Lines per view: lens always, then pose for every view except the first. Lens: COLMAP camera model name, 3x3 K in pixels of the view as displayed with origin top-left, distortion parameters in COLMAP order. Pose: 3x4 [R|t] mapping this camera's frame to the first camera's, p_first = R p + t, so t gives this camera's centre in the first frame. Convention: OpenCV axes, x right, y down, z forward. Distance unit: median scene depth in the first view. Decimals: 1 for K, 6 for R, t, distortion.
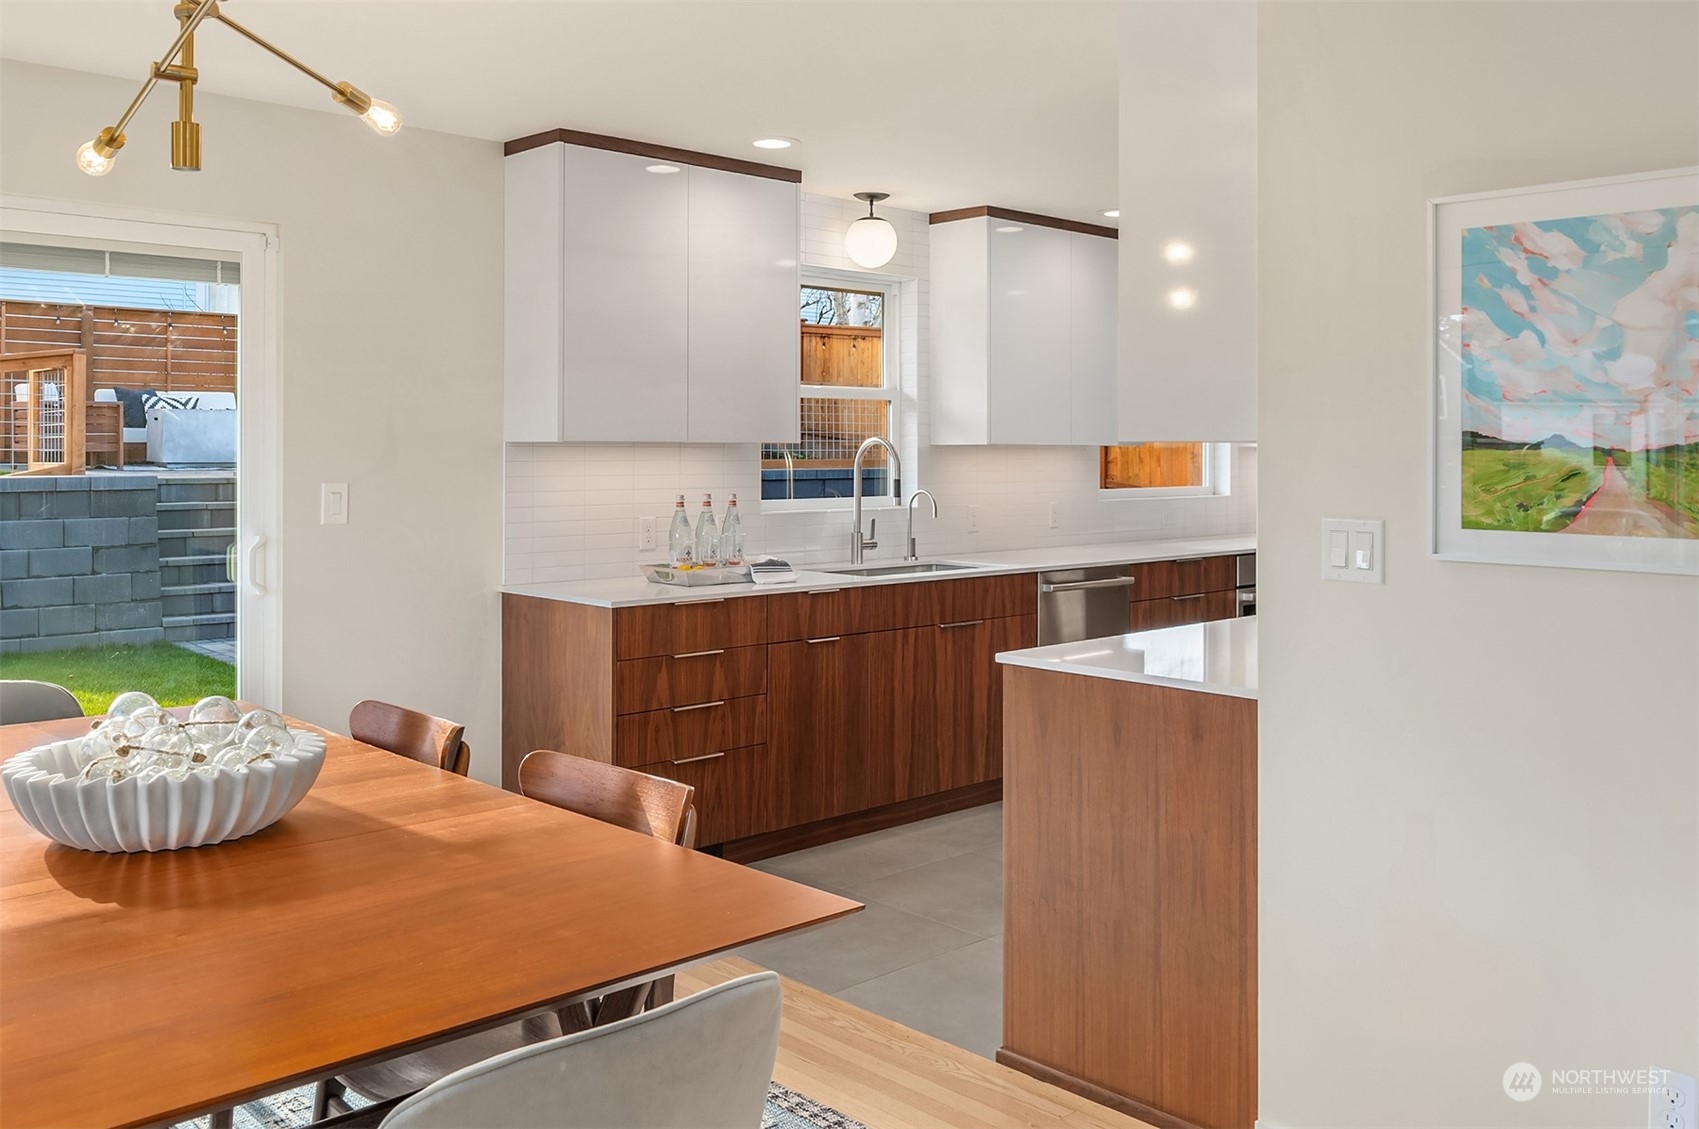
lens RADIAL K [[1433.9, 0, 858.6], [0, 1433.9, 469.9], [0, 0, 1]] dist [0.013283, -0.009793]
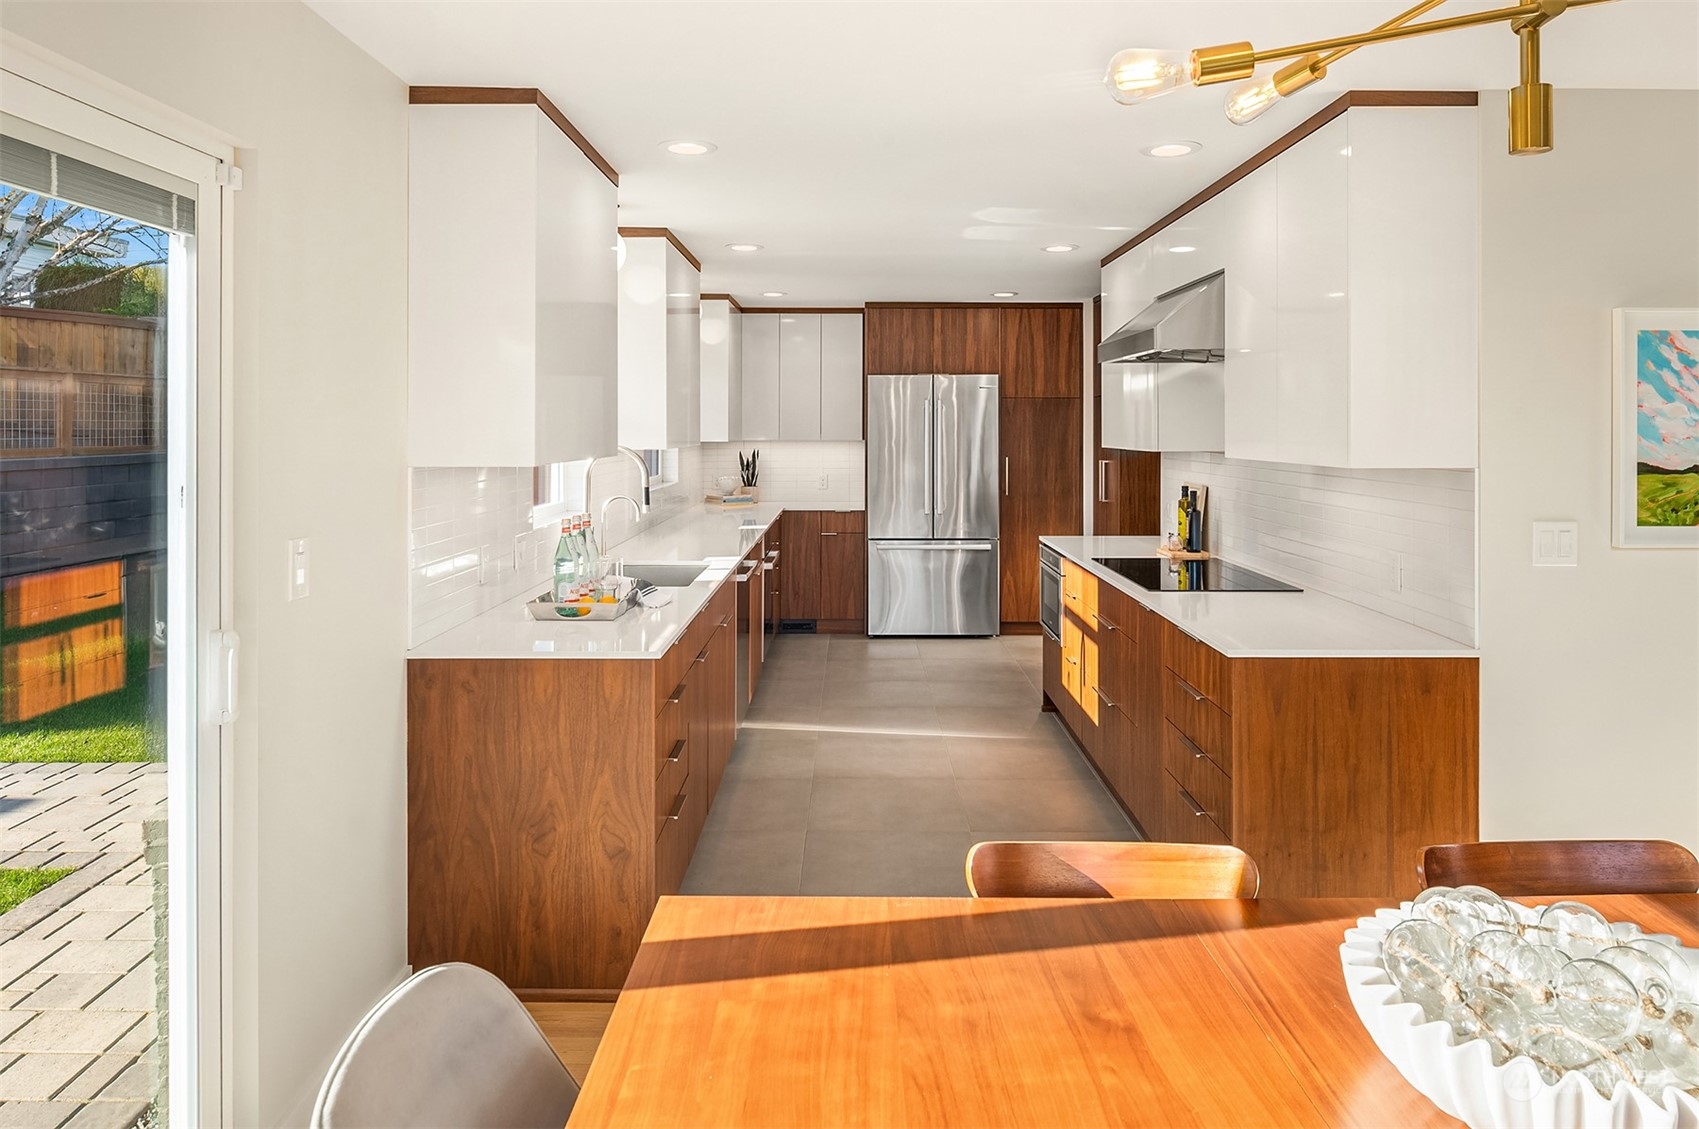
lens RADIAL K [[1095.1, 0, 858.1], [0, 1095.1, 437.7], [0, 0, 1]] dist [0.000994, 0.002353]
pose [[0.689870, -0.009237, 0.723875, -1.002767], [0.012669, 0.999920, 0.000686, -0.064959], [-0.723823, 0.008698, 0.689931, 0.801904]]
